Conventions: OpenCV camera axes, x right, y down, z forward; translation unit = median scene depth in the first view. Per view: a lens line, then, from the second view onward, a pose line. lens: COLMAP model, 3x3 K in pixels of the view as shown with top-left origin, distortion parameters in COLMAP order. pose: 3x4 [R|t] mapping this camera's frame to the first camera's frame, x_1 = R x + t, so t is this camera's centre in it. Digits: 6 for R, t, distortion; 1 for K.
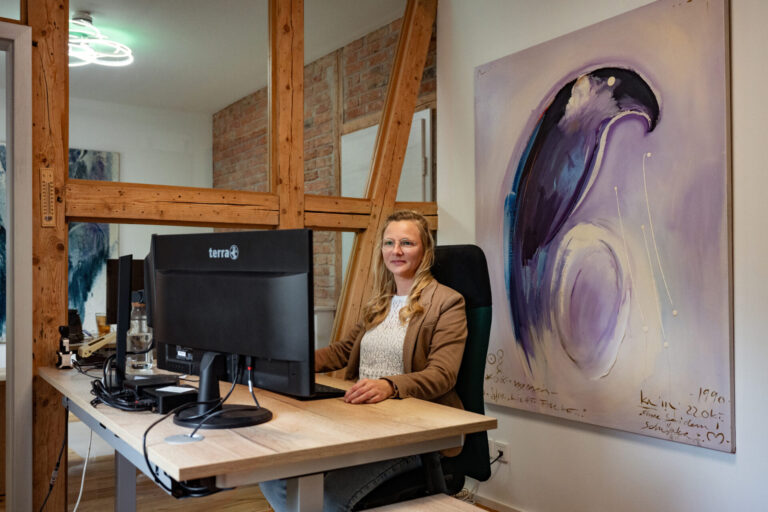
lens RADIAL K [[716.9, 0, 383.8], [0, 716.9, 255.7], [0, 0, 1]] dist [0.004275, 0.000000]
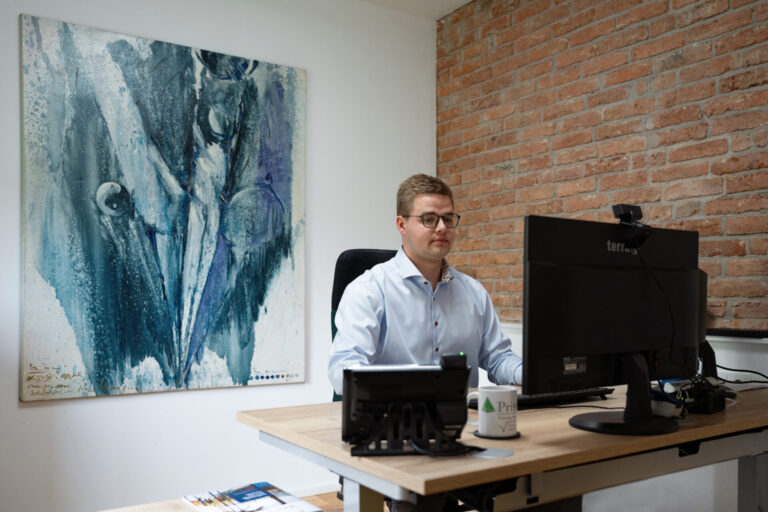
lens RADIAL K [[680.2, 0, 388.2], [0, 680.2, 283.7], [0, 0, 1]] dist [-0.002700, -0.002218]
pose [[0.999290, 0.012464, -0.035567, -0.287064], [-0.011117, 0.999222, 0.037828, 0.010809], [0.036011, -0.037406, 0.998651, 0.448848]]
